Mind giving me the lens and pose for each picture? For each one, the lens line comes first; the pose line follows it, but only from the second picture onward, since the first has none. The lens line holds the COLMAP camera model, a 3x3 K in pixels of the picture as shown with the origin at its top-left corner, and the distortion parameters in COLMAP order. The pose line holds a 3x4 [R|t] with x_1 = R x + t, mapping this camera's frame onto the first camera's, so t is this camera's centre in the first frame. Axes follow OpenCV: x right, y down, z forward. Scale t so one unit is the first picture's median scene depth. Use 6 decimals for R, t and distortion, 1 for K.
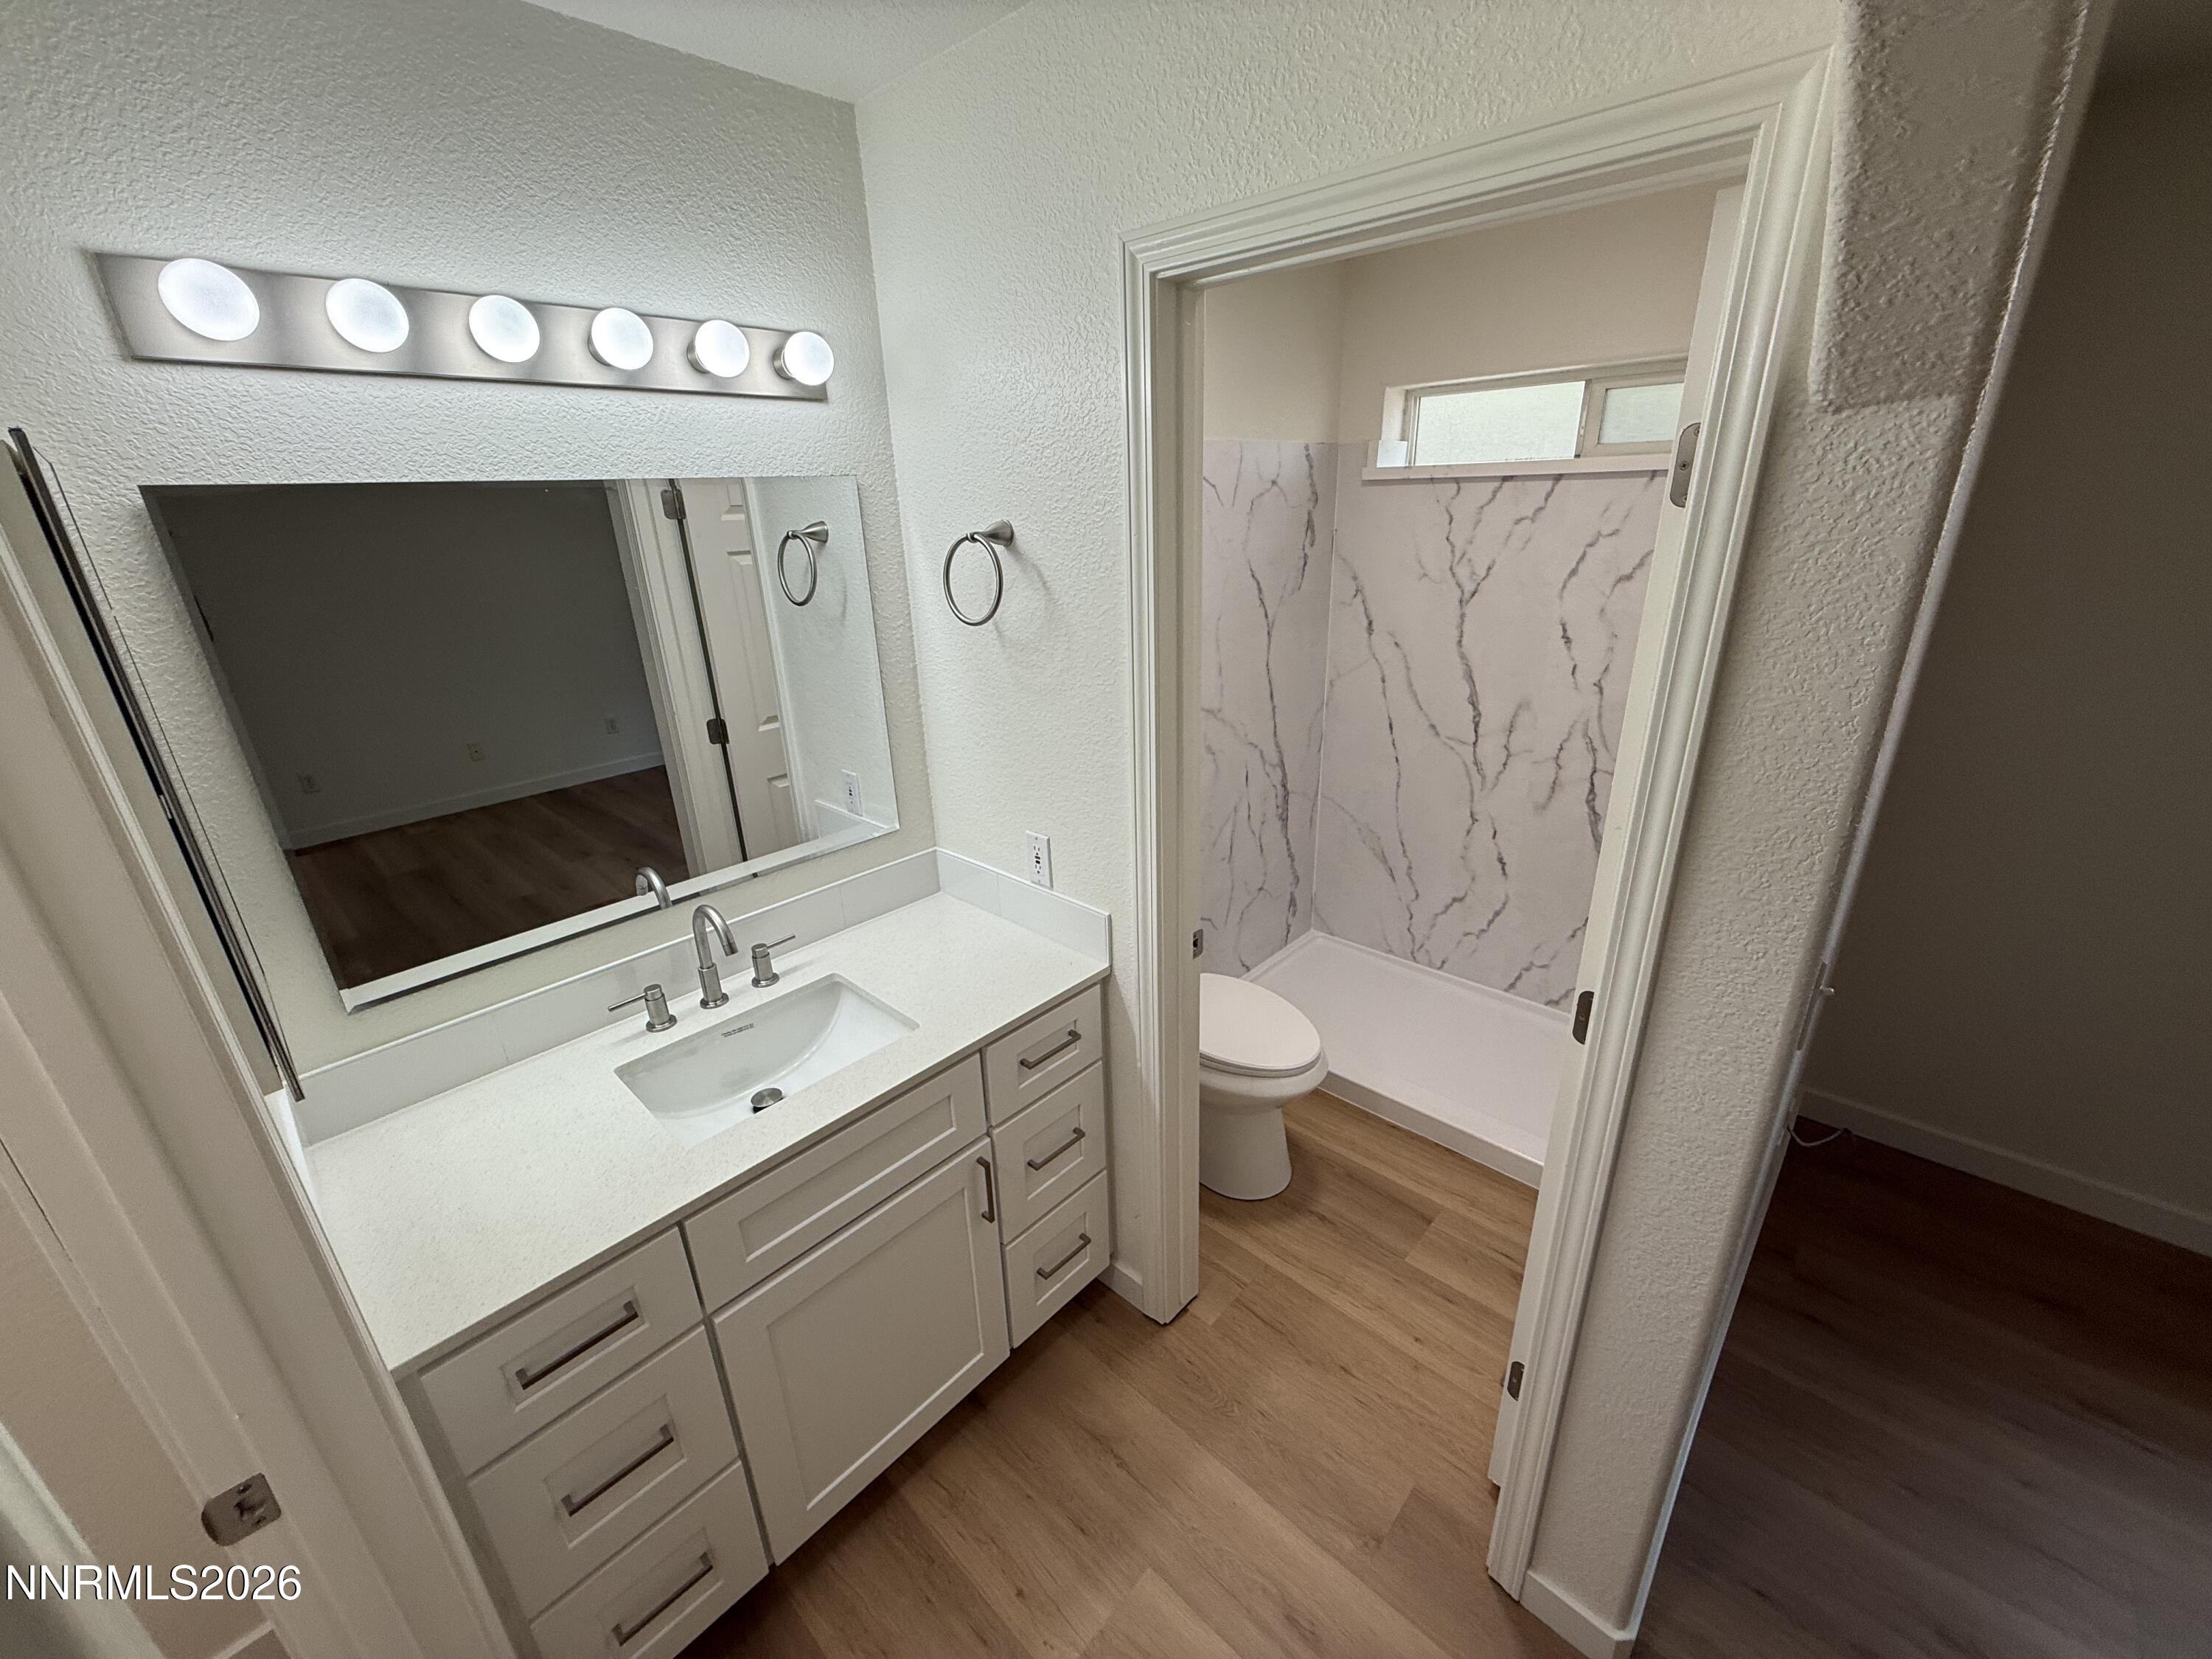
lens RADIAL K [[875.9, 0, 1110.9], [0, 875.9, 831.0], [0, 0, 1]] dist [-0.000686, 0.000172]
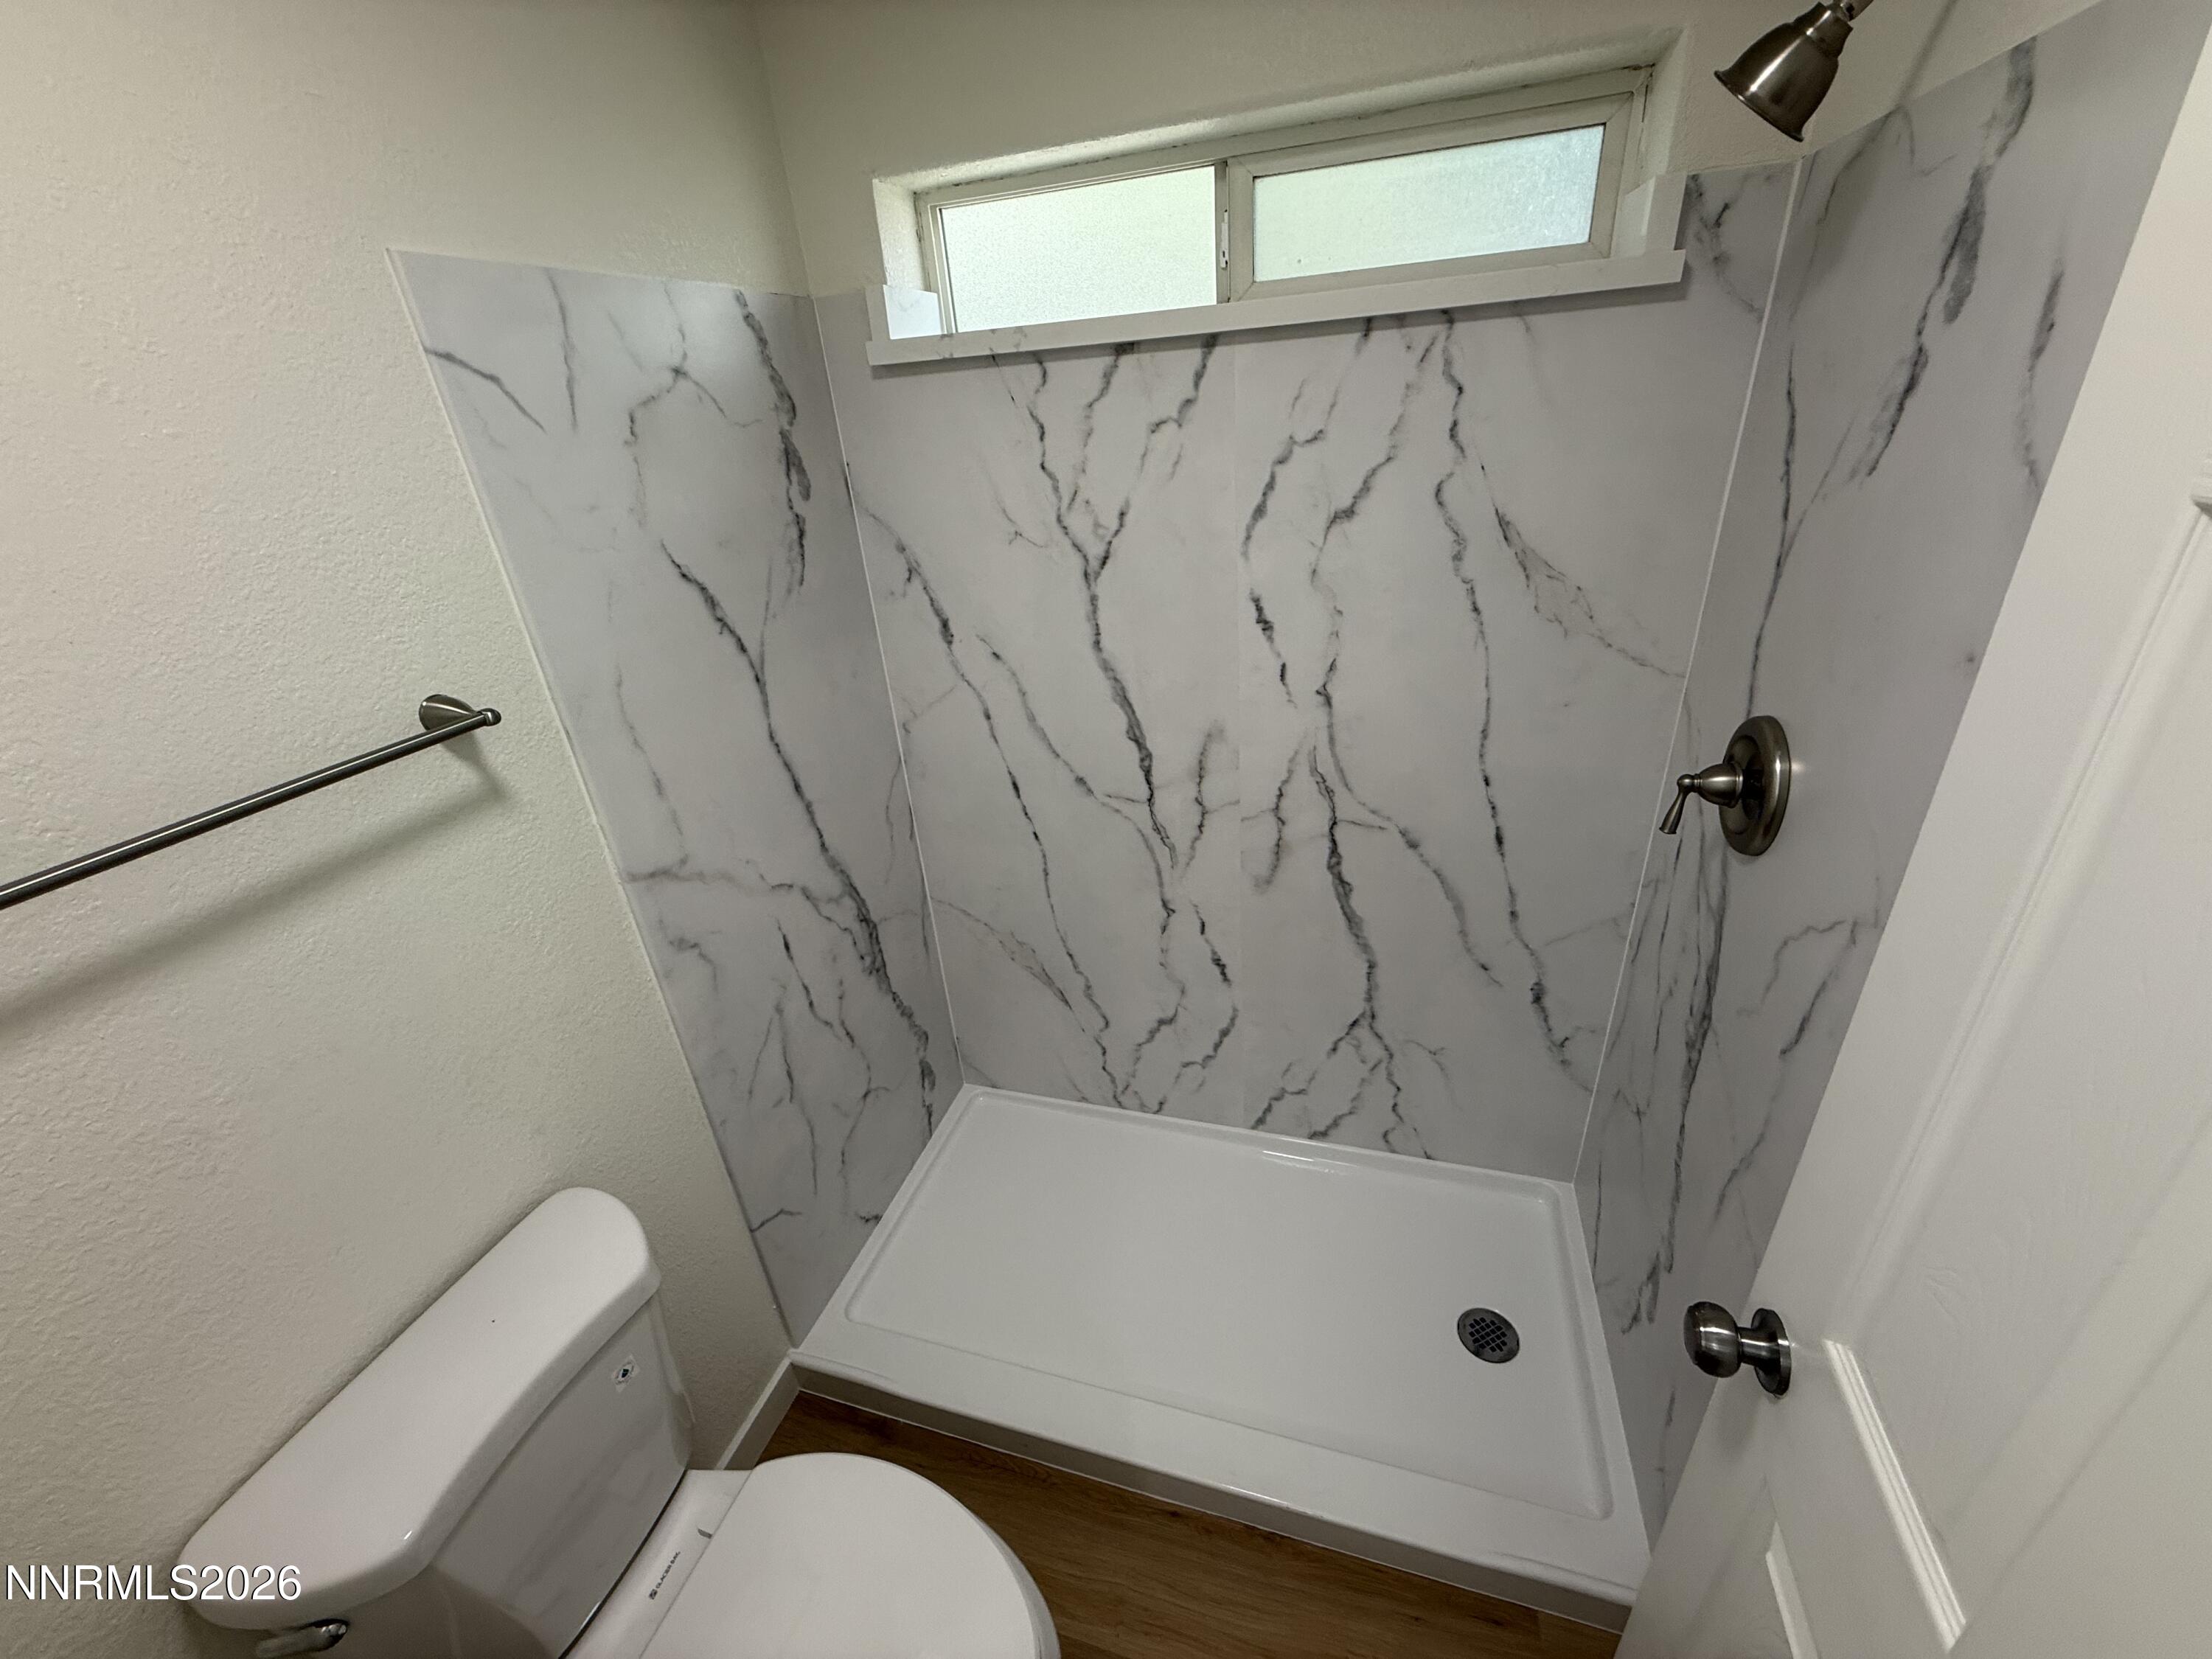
lens RADIAL K [[875.9, 0, 1103.0], [0, 875.9, 835.4], [0, 0, 1]] dist [-0.000686, 0.000172]
pose [[0.900091, -0.229471, 0.370377, 0.151833], [0.200808, 0.972886, 0.114756, -0.155267], [-0.386668, -0.028916, 0.921766, 0.445615]]
